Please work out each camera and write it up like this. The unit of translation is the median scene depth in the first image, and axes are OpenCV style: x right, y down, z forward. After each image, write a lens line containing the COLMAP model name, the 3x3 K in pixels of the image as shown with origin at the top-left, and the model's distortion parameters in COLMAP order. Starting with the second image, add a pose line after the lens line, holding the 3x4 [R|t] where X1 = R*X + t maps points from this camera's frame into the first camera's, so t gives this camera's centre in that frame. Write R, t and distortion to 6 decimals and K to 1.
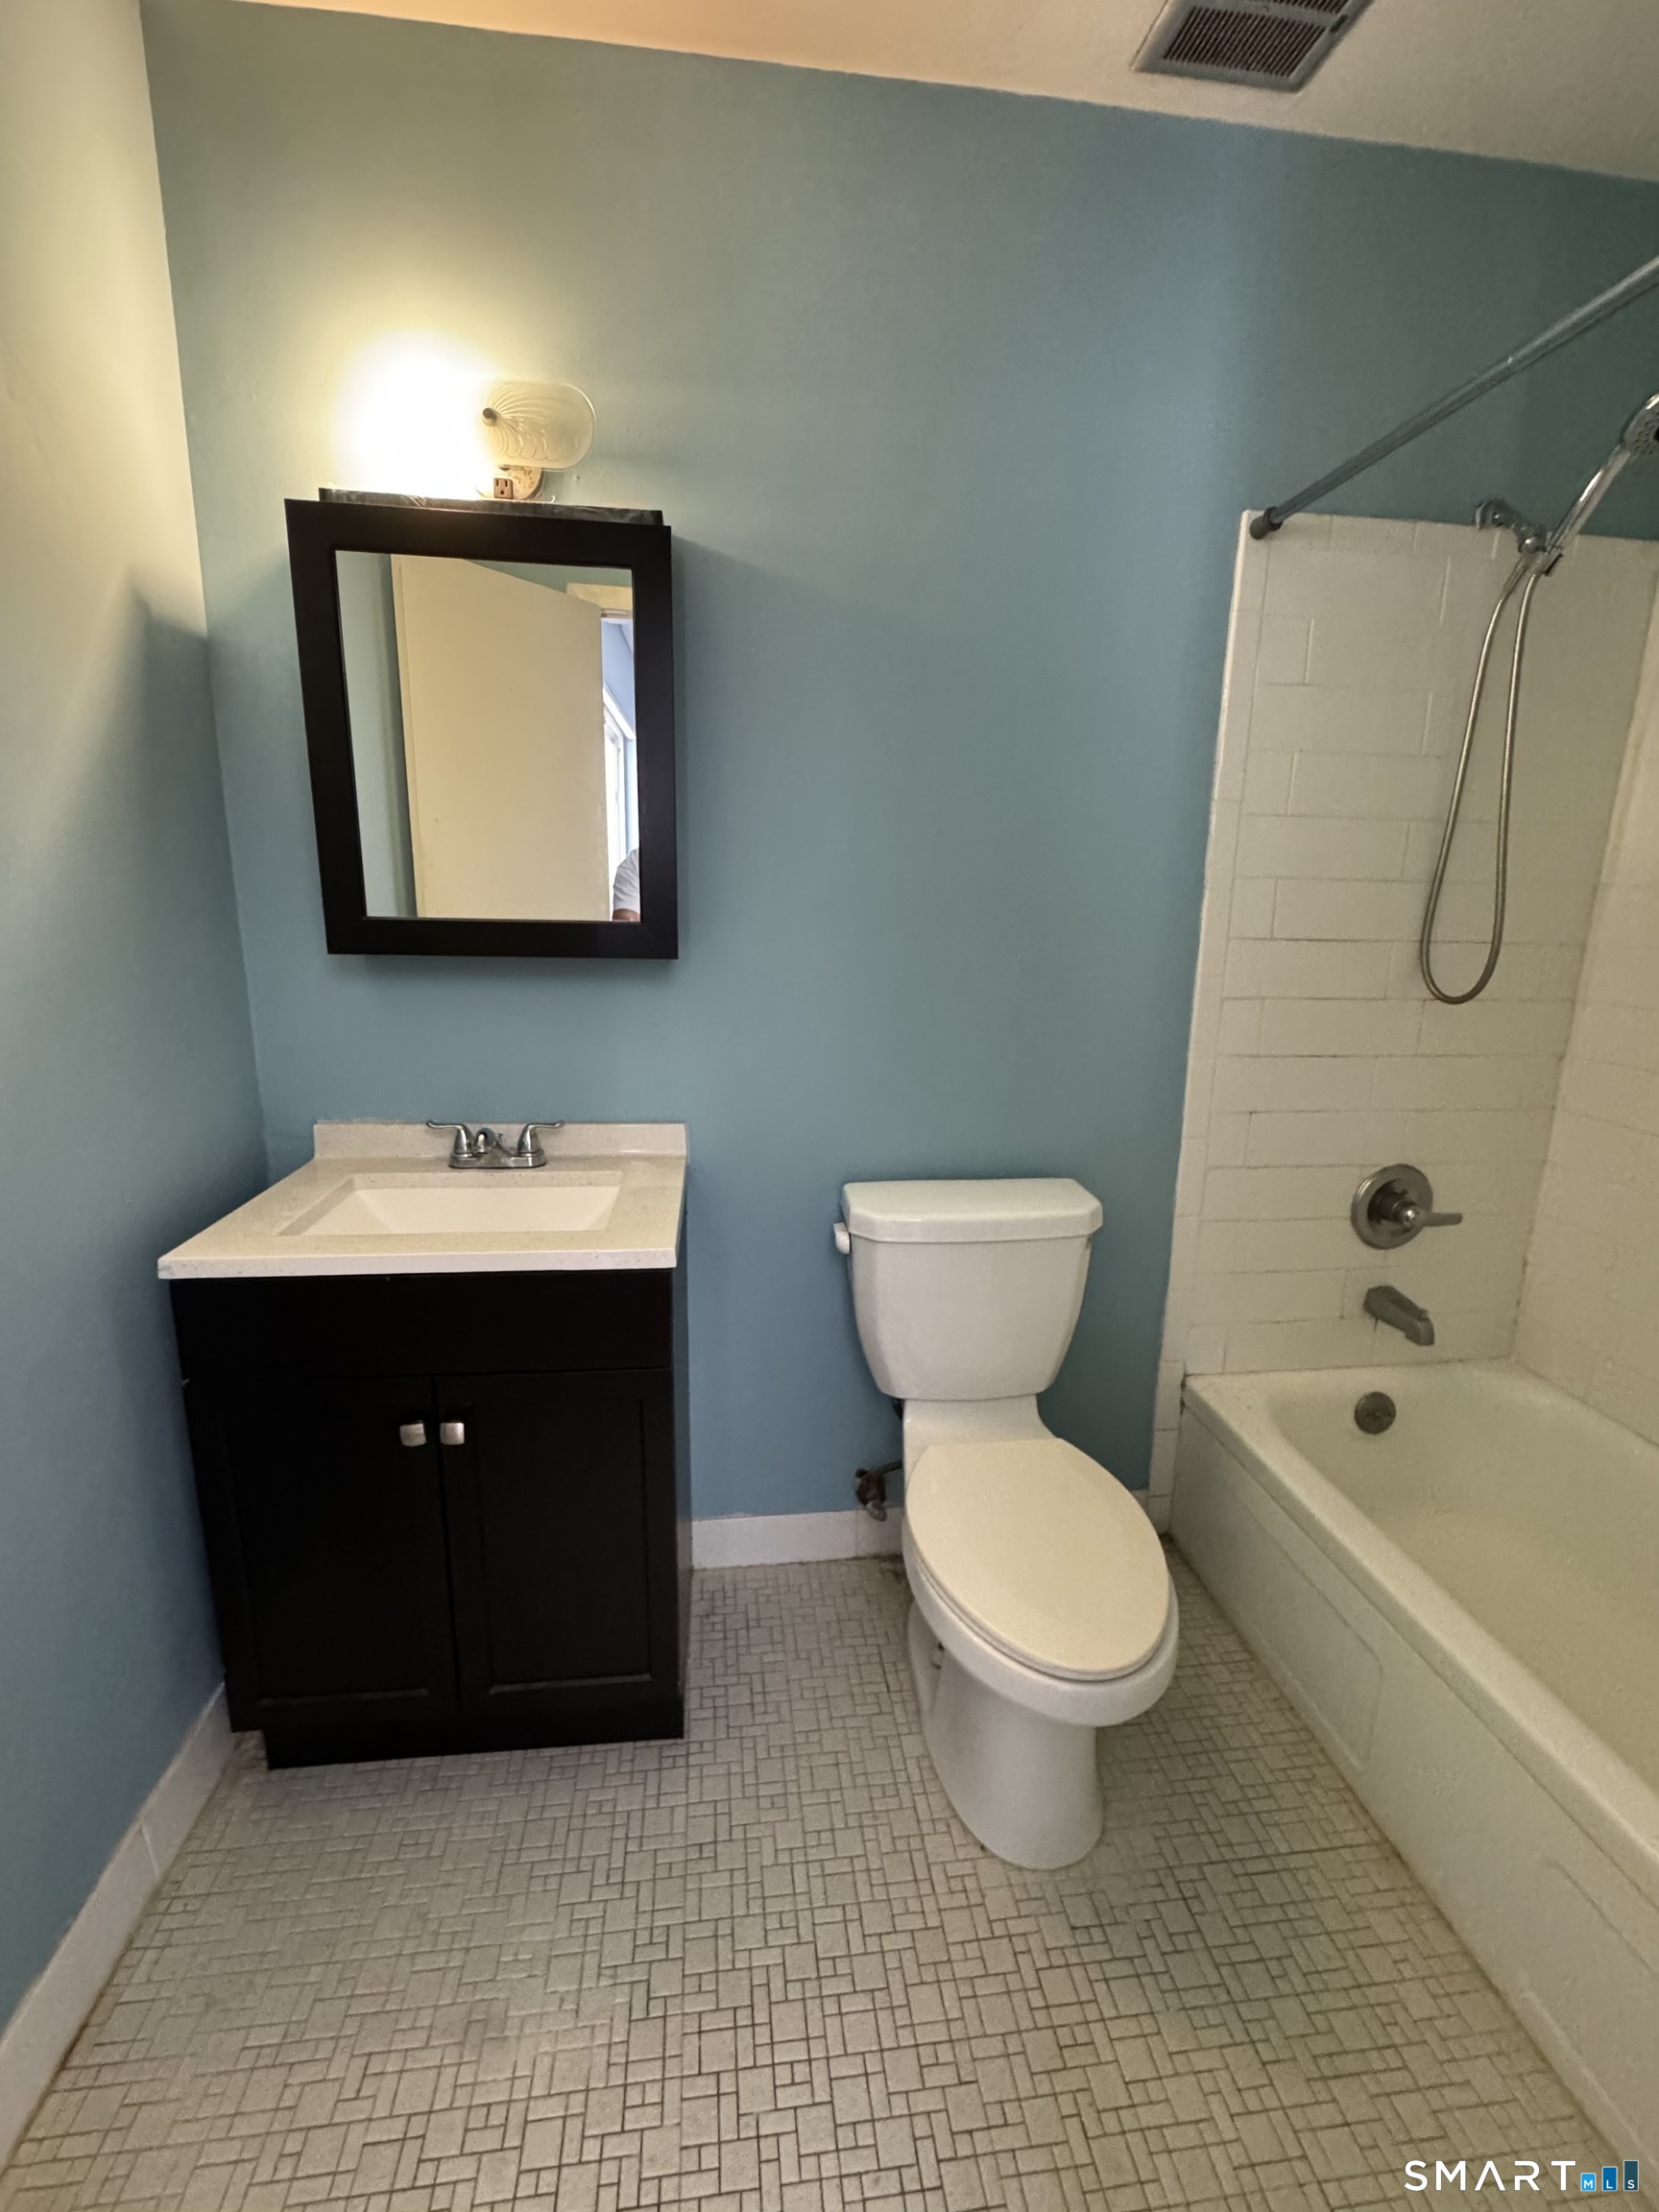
lens RADIAL K [[966.1, 0, 831.2], [0, 966.1, 1108.1], [0, 0, 1]] dist [-0.004622, 0.000487]
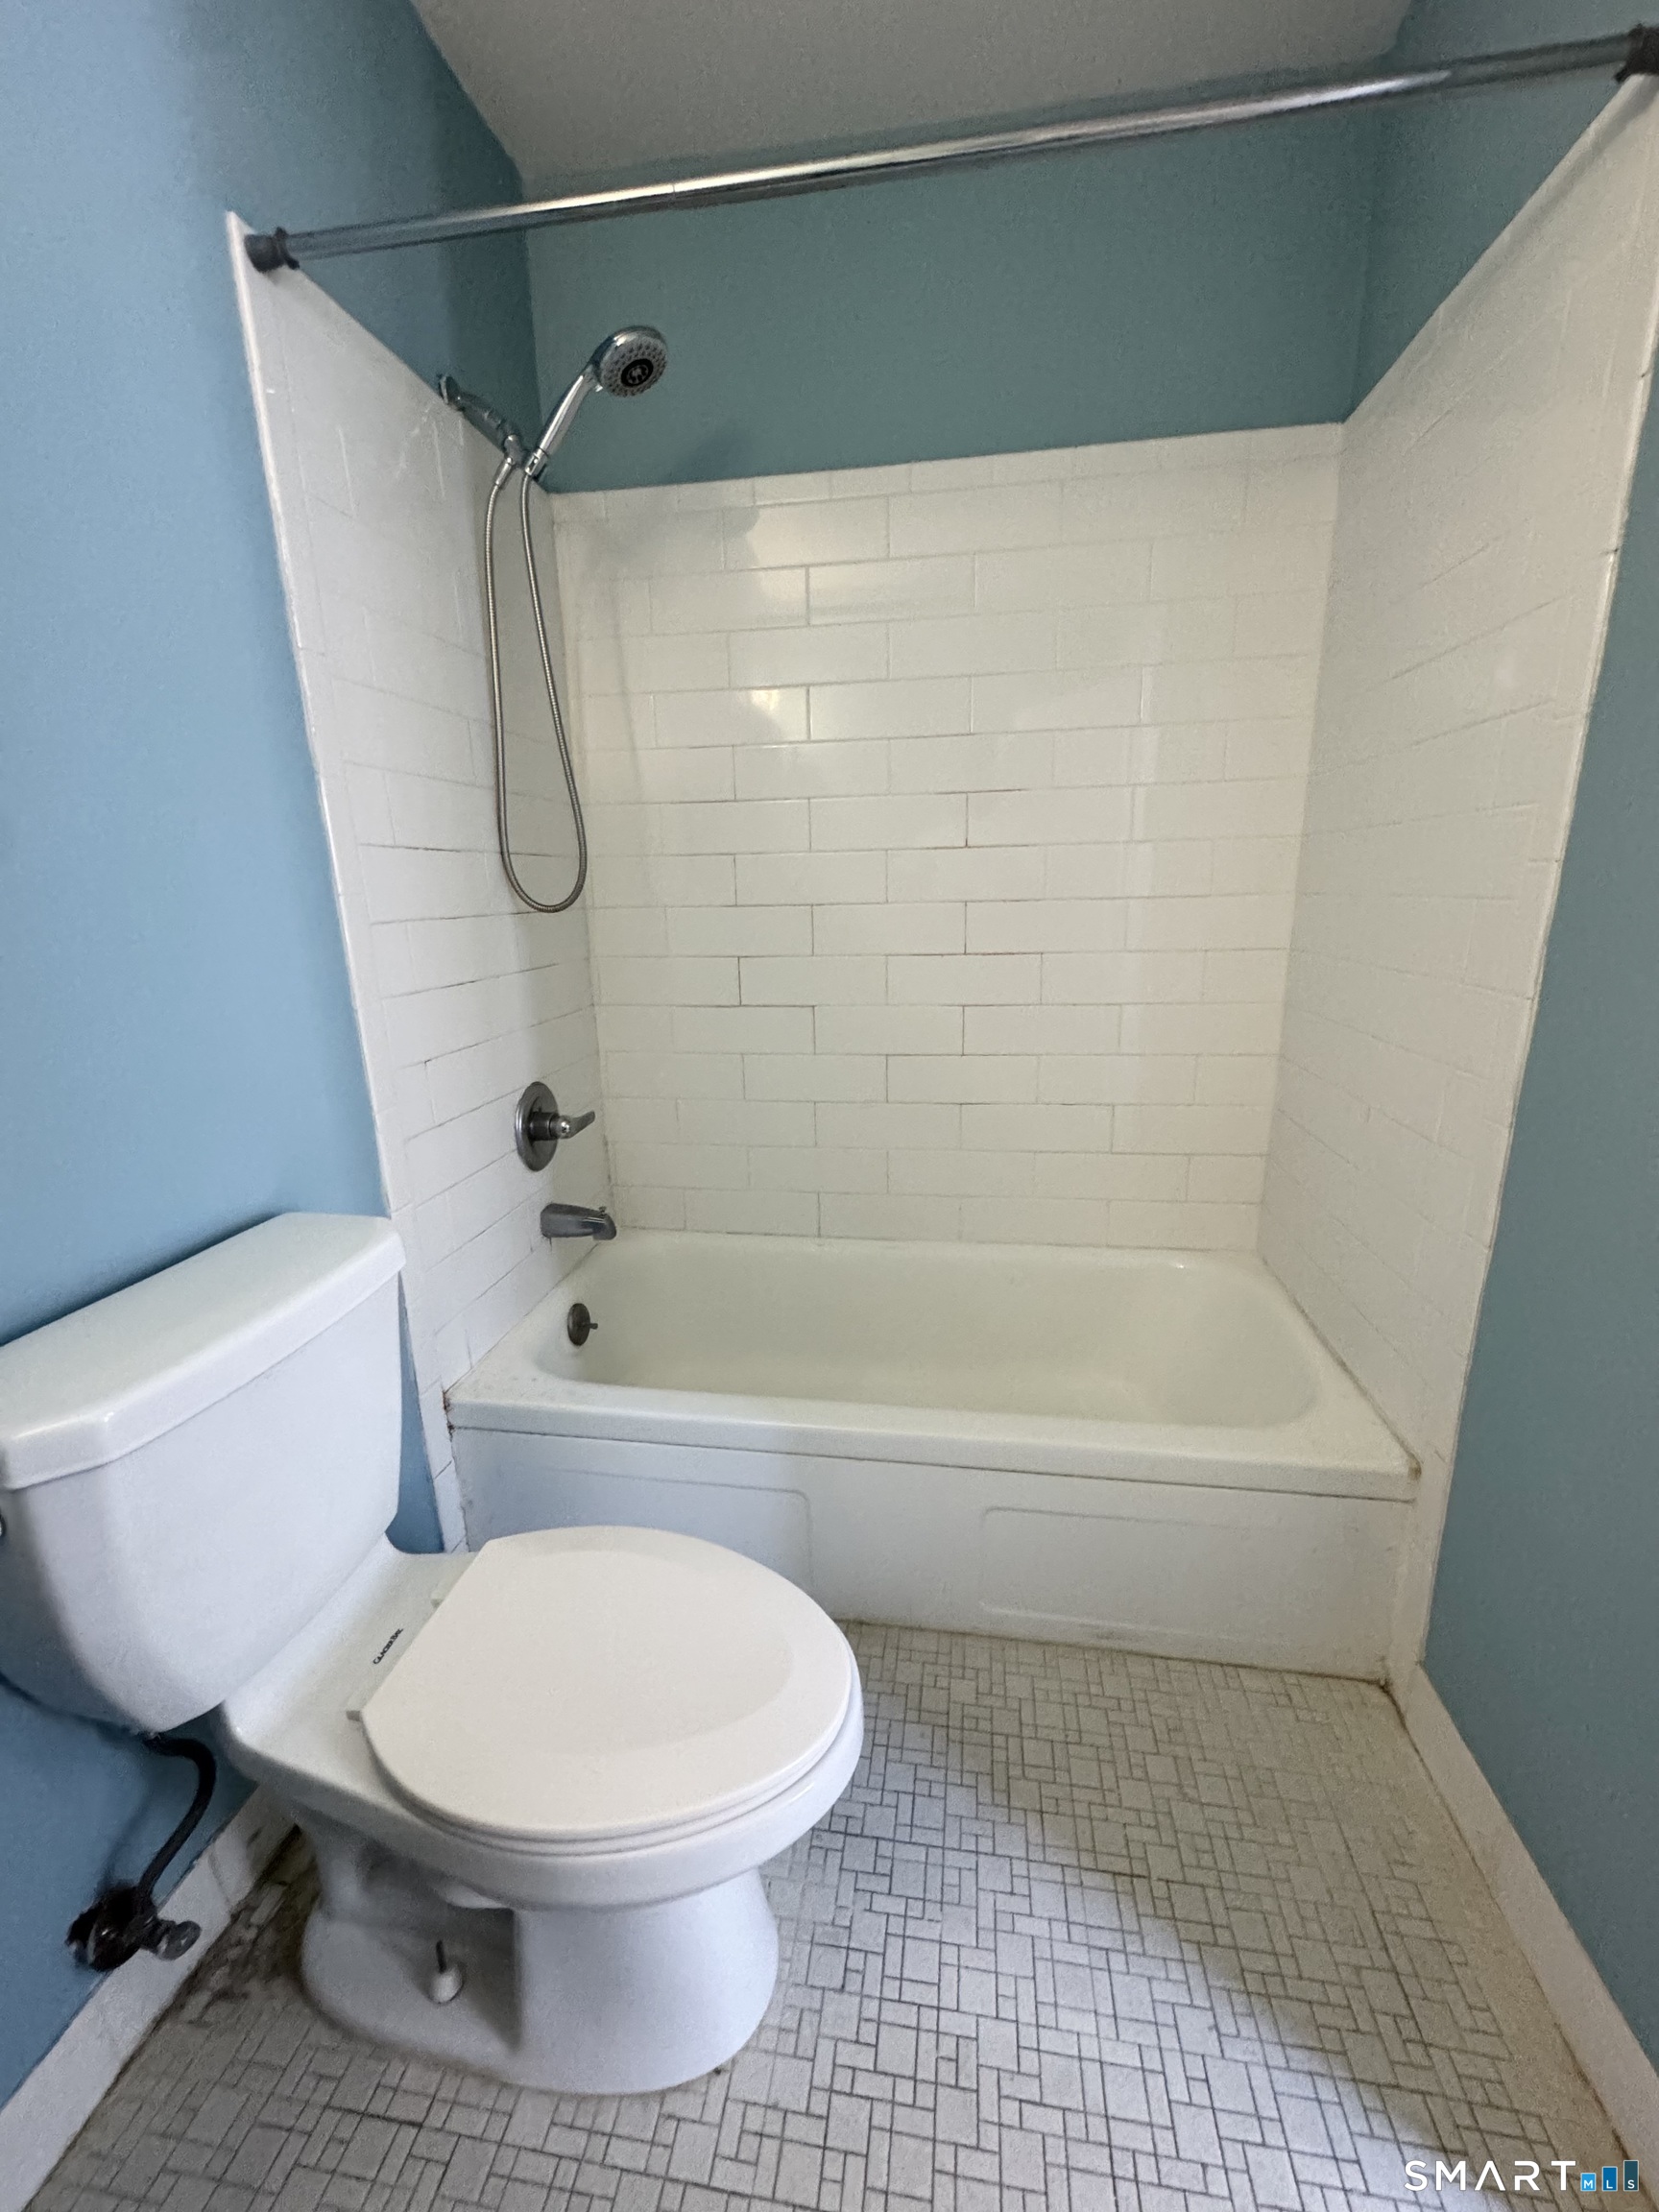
lens RADIAL K [[882.7, 0, 831.0], [0, 882.7, 1107.3], [0, 0, 1]] dist [-0.003192, 0.000129]
pose [[0.264622, -0.257019, 0.929471, -0.198033], [0.228260, 0.953134, 0.198576, -0.030514], [-0.936948, 0.159613, 0.310888, 0.472105]]
